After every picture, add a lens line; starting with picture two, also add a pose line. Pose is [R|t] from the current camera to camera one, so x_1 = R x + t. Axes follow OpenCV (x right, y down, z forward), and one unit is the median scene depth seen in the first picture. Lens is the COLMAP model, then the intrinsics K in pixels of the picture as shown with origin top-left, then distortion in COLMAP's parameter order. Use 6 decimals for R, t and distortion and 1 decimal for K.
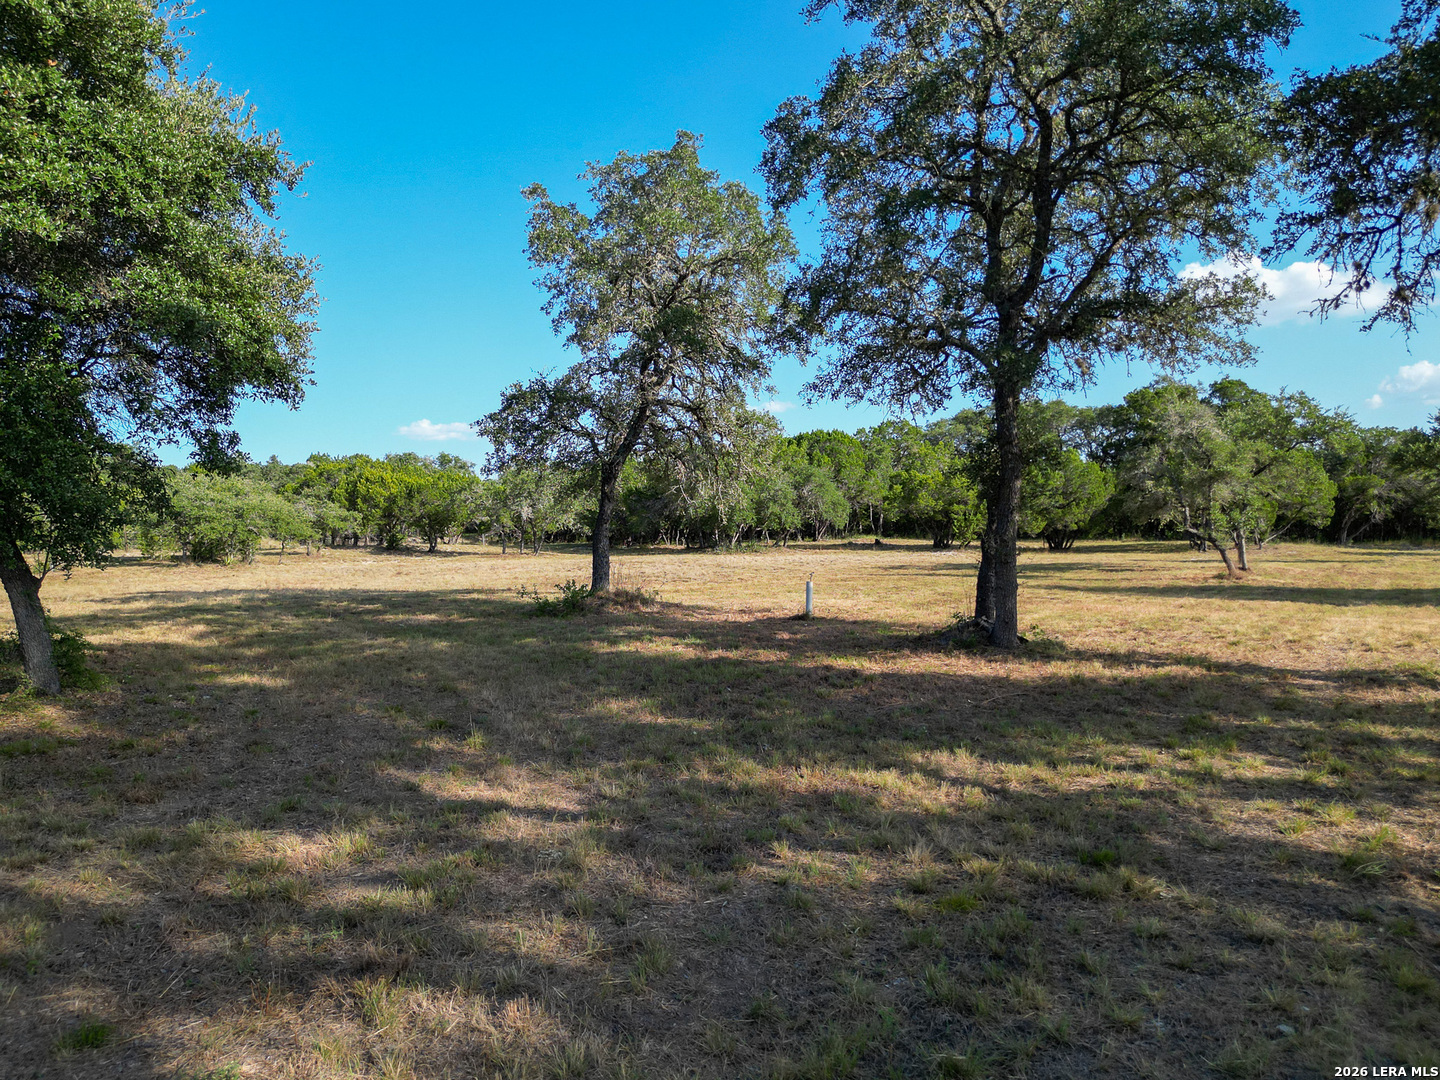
lens RADIAL K [[1018.8, 0, 724.0], [0, 1018.8, 542.9], [0, 0, 1]] dist [0.036173, -0.024287]
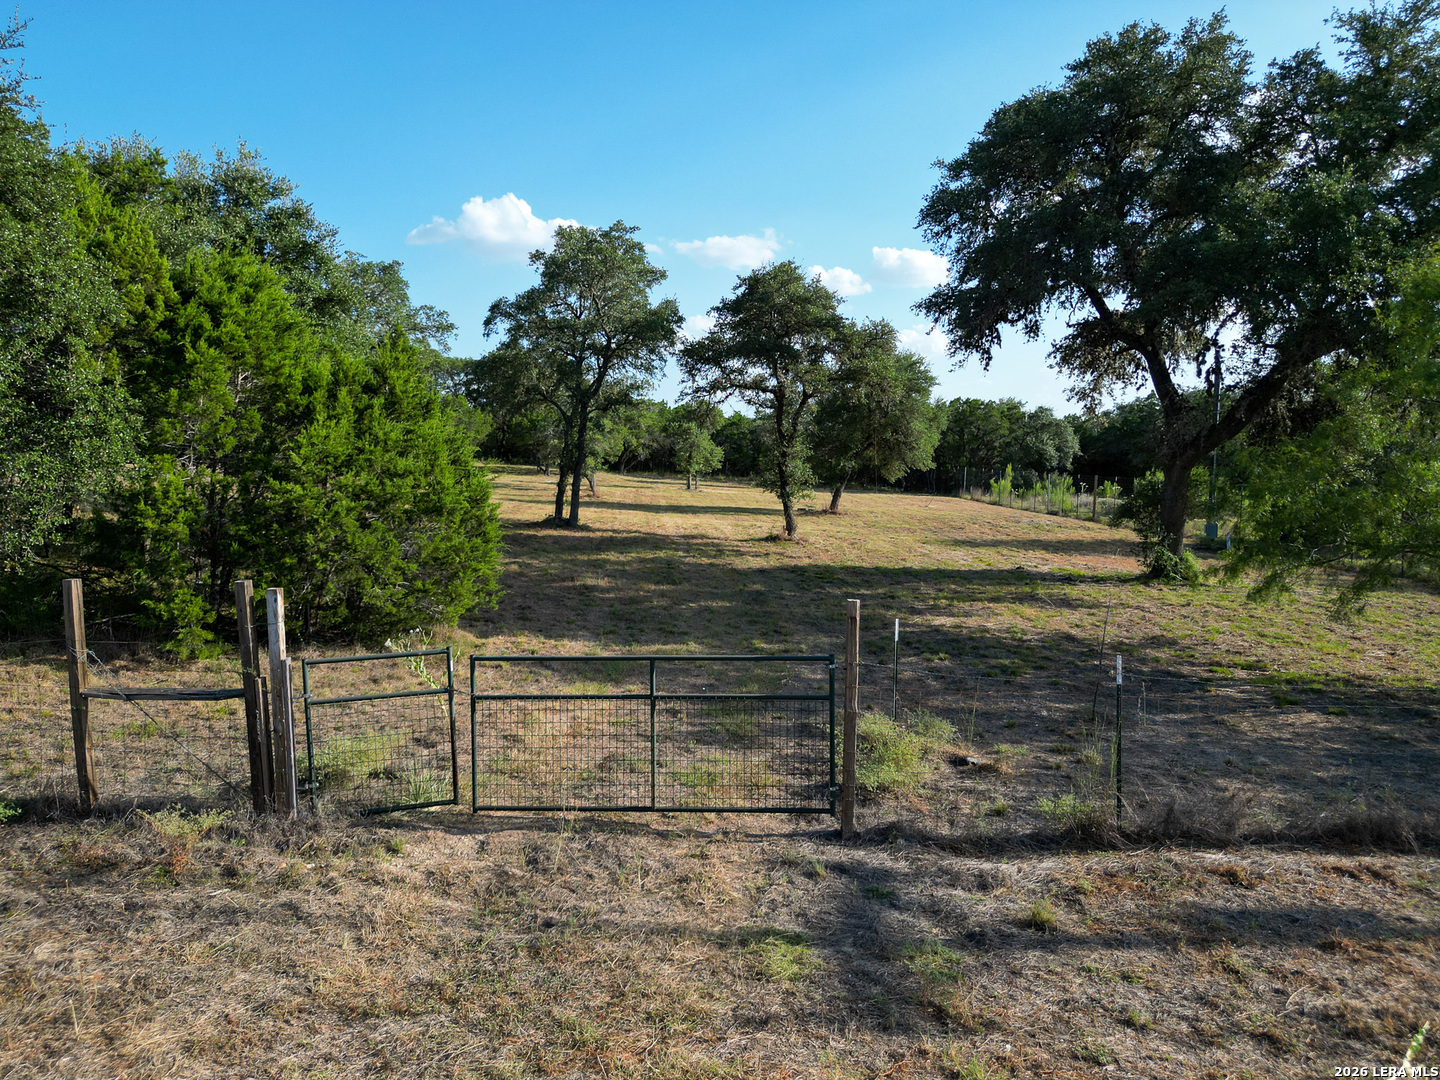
lens RADIAL K [[1018.8, 0, 720.0], [0, 1018.8, 538.7], [0, 0, 1]] dist [0.036173, -0.024287]
pose [[0.778803, 0.001593, 0.627266, -0.502881], [-0.057786, 0.995927, 0.069217, -0.032455], [-0.624601, -0.090154, 0.775723, -0.588371]]
